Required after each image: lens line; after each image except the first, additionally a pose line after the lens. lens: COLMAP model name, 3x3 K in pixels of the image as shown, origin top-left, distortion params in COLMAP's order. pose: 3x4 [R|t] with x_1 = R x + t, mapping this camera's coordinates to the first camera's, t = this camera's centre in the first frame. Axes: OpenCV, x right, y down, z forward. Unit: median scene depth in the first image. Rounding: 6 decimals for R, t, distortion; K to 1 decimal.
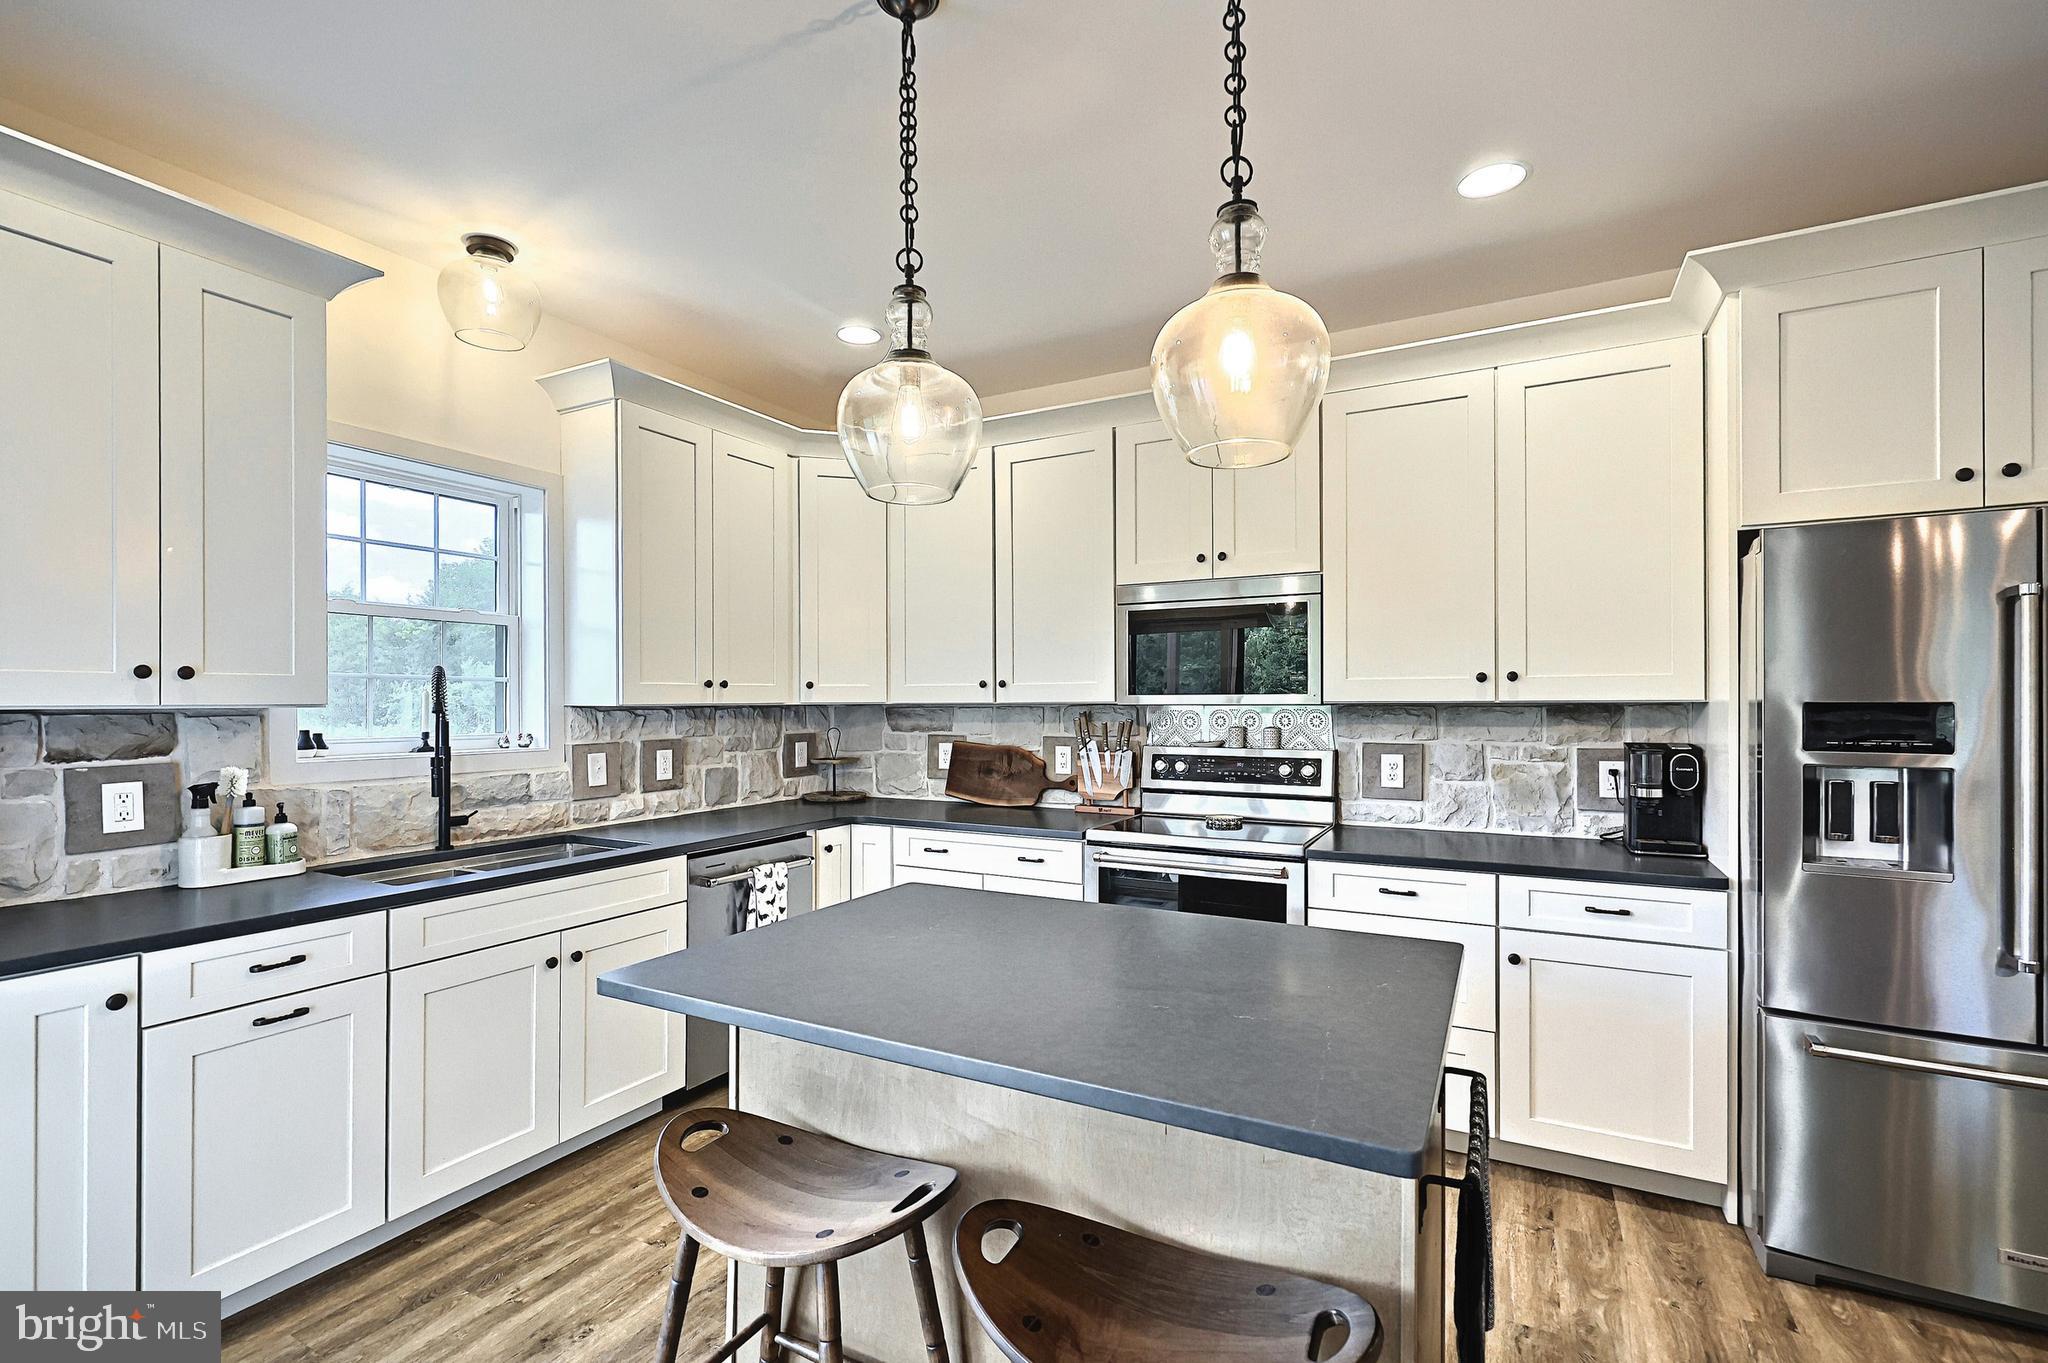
lens RADIAL K [[920.1, 0, 1014.3], [0, 920.1, 703.5], [0, 0, 1]] dist [-0.000657, -0.000106]
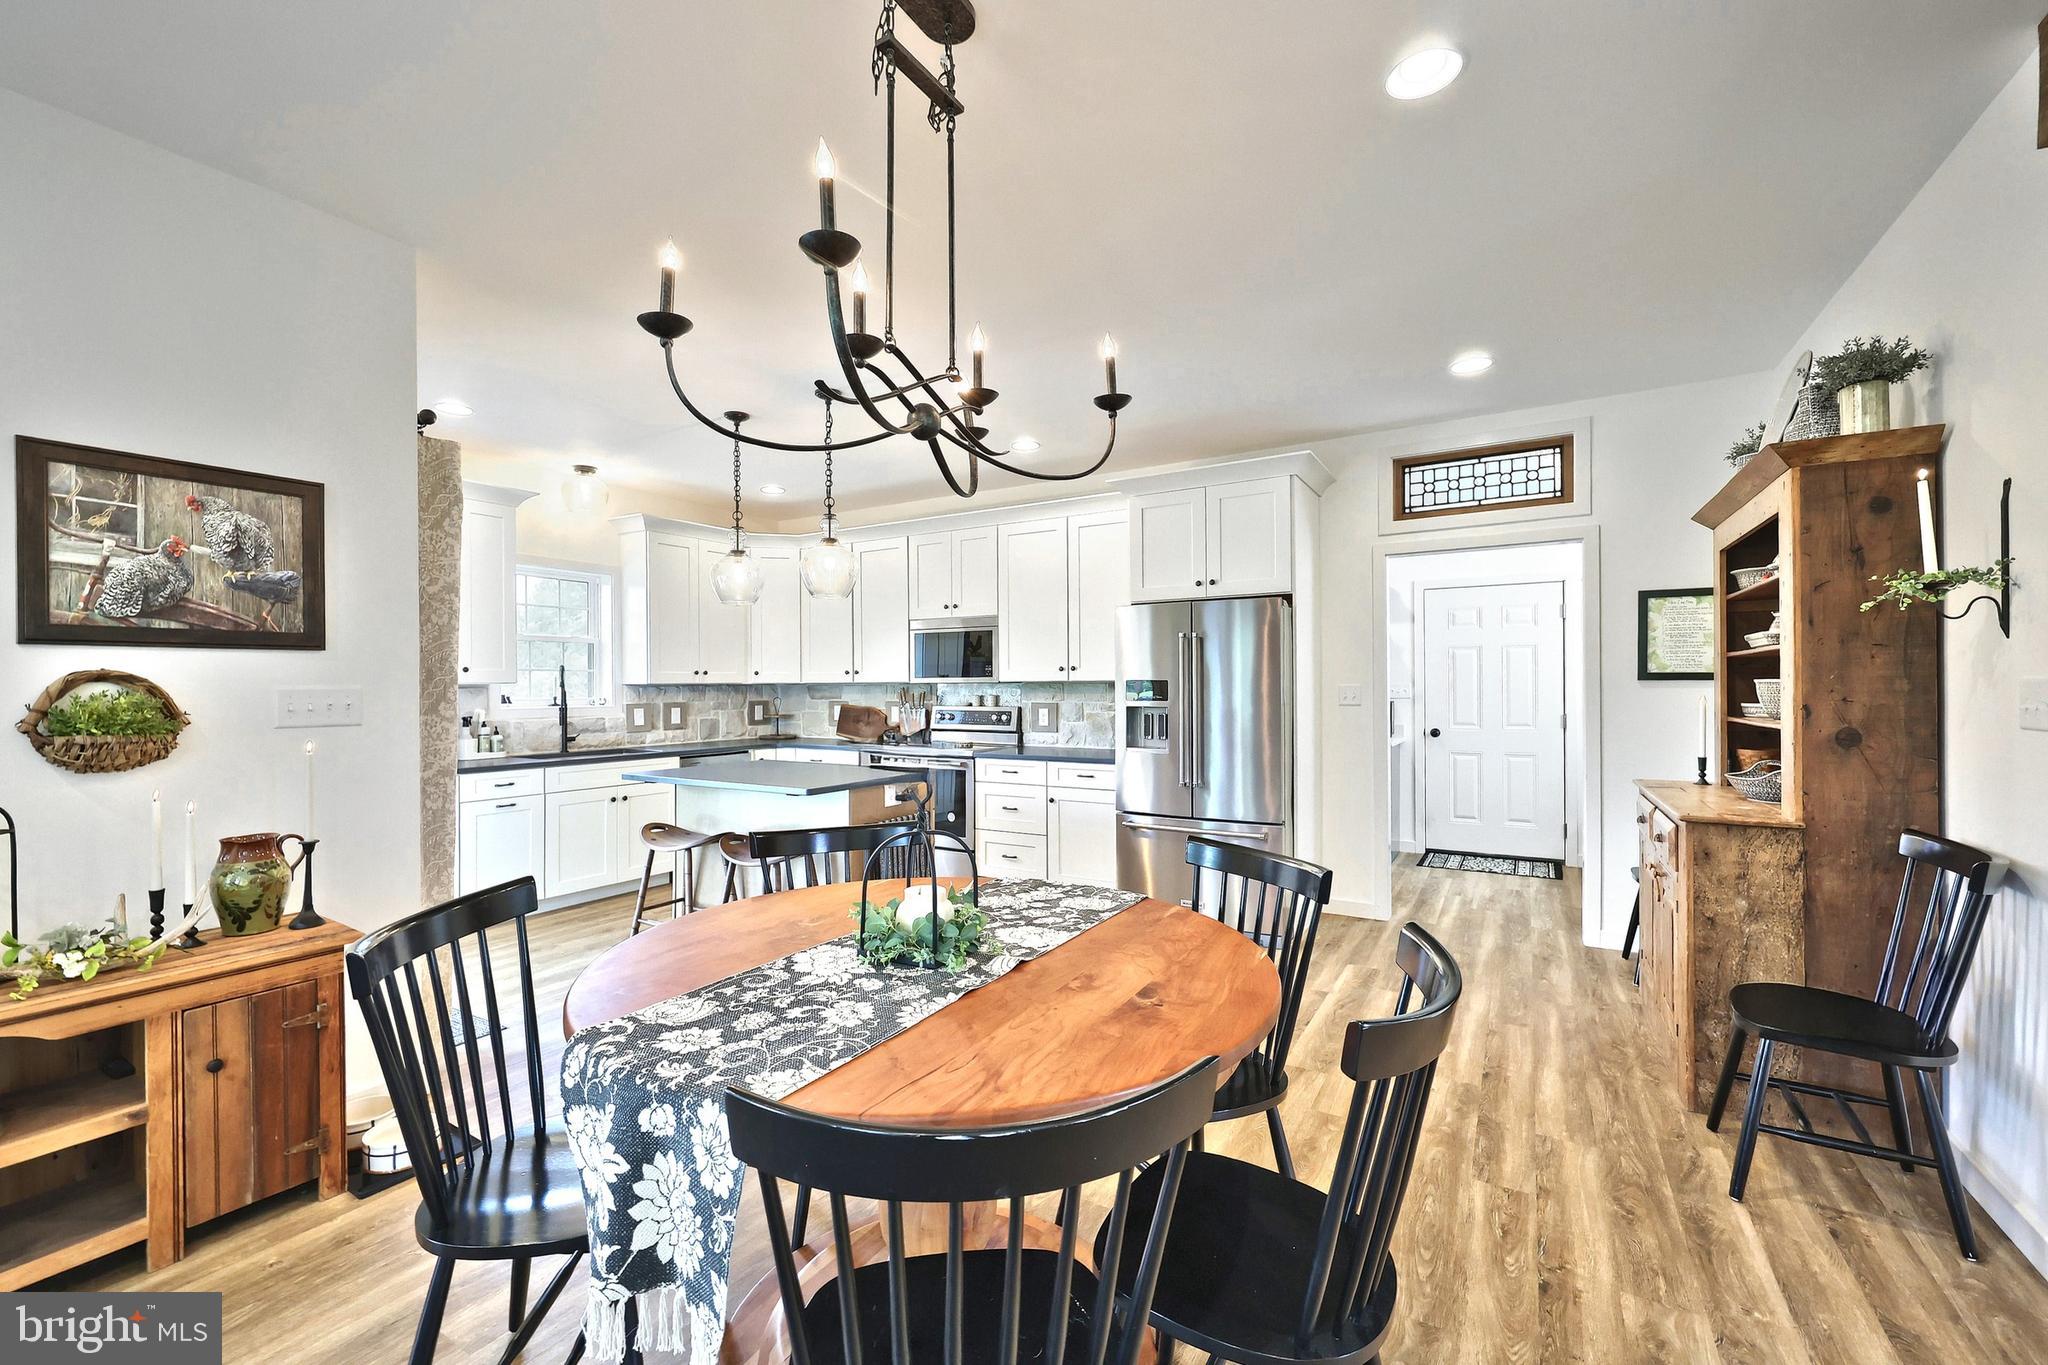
lens RADIAL K [[839.3, 0, 1017.4], [0, 839.3, 690.1], [0, 0, 1]] dist [-0.001336, 0.000193]
pose [[0.999166, -0.001772, -0.040793, 0.436567], [0.001889, 0.999994, 0.002844, 0.011670], [0.040787, -0.002919, 0.999164, -0.773337]]
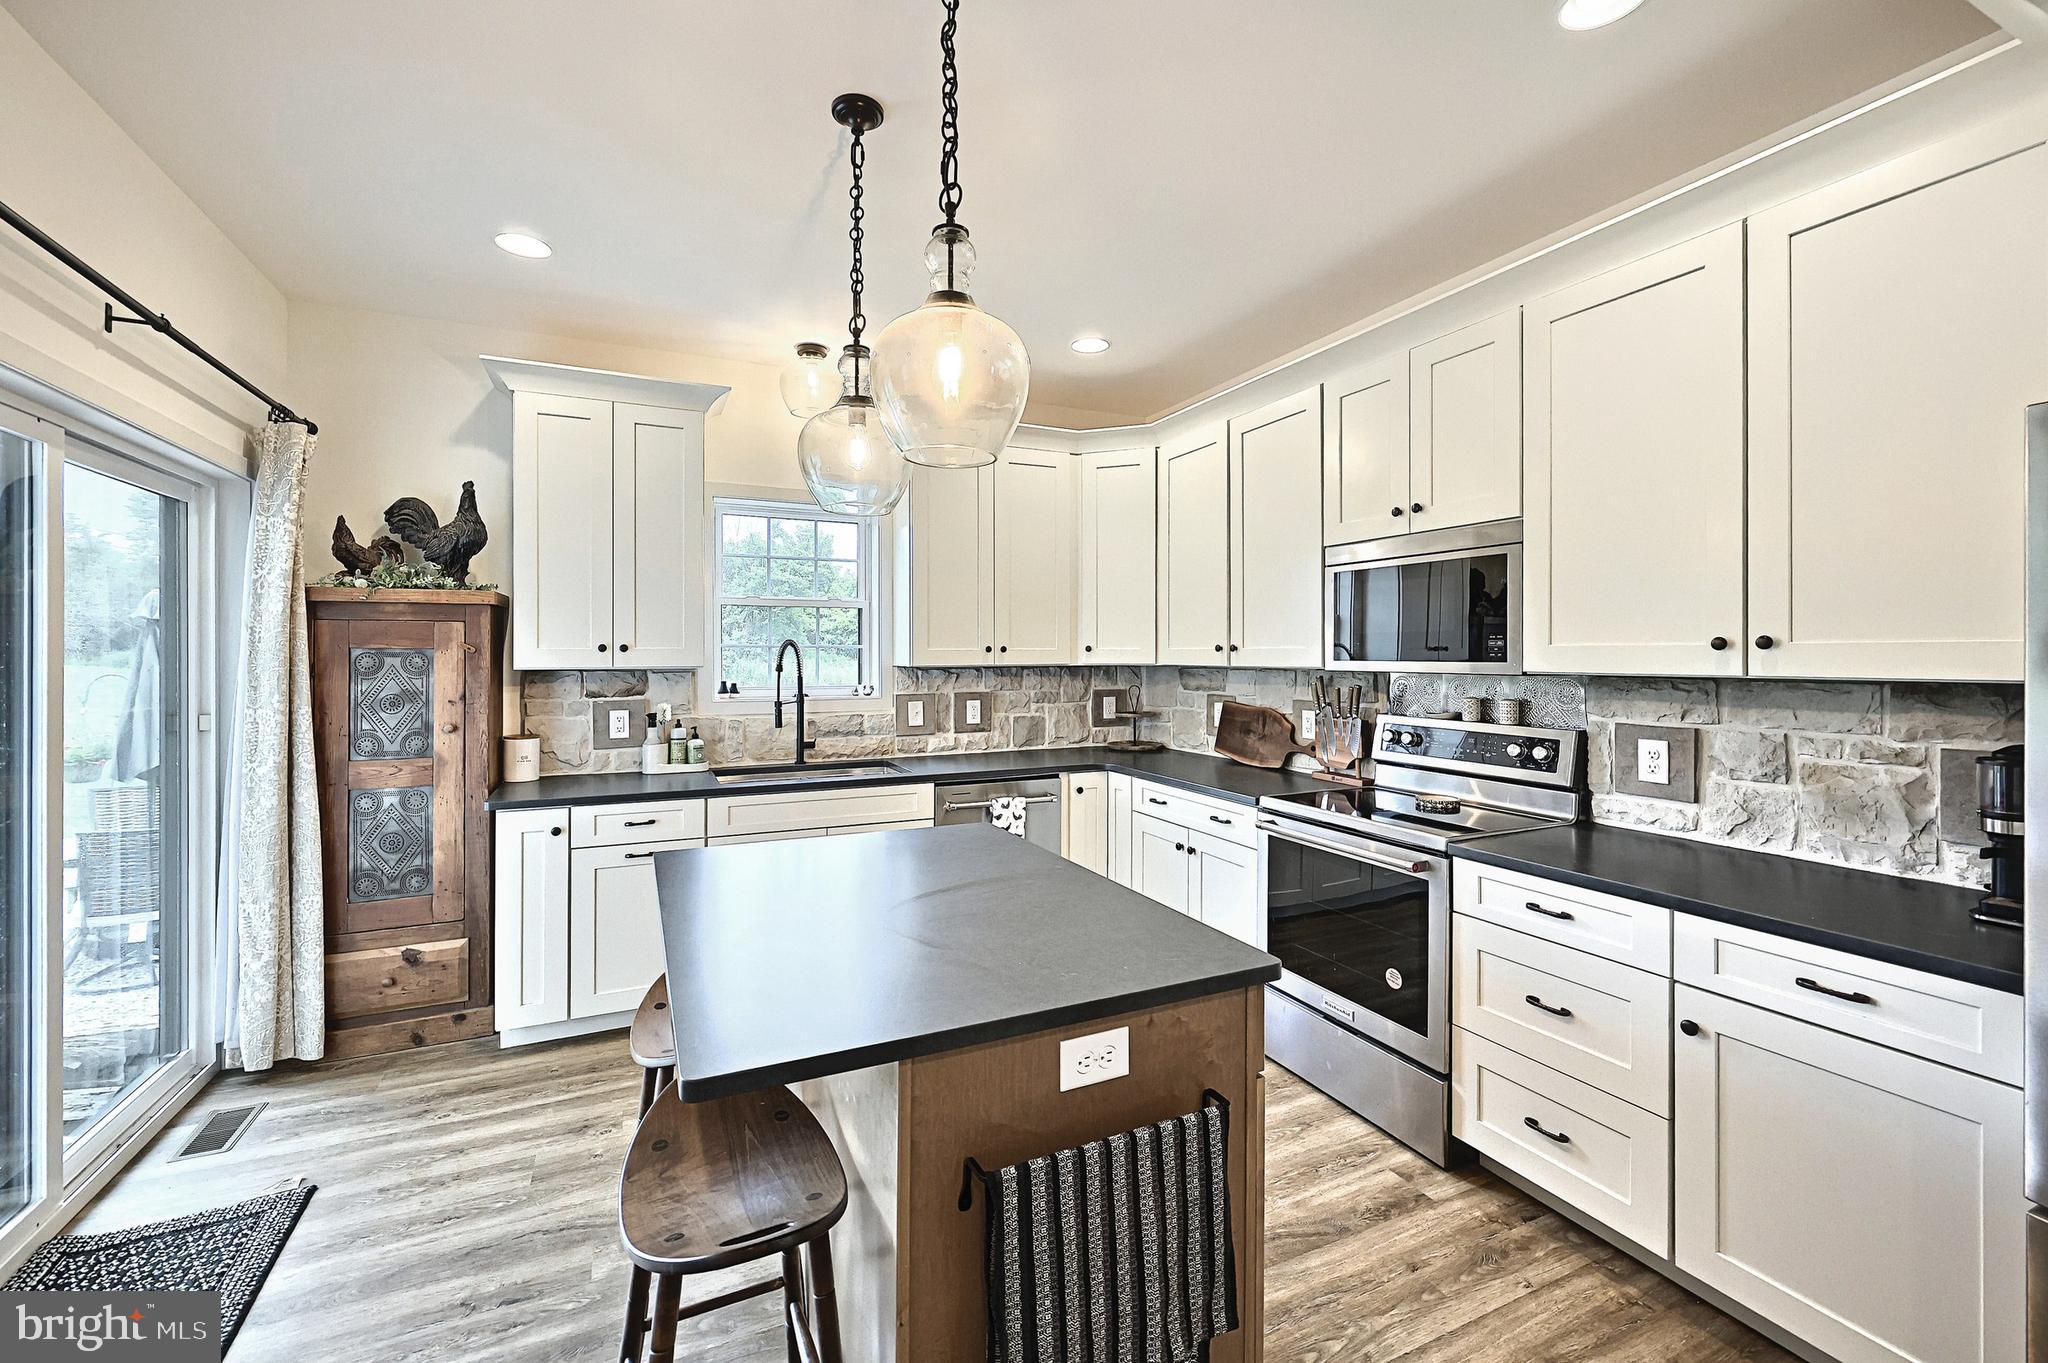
lens RADIAL K [[839.3, 0, 1020.8], [0, 839.3, 657.2], [0, 0, 1]] dist [-0.001336, 0.000193]
pose [[0.805857, 0.005097, -0.592088, 0.407421], [-0.002748, 0.999984, 0.004868, -0.017258], [0.592104, -0.002296, 0.805859, 0.111629]]
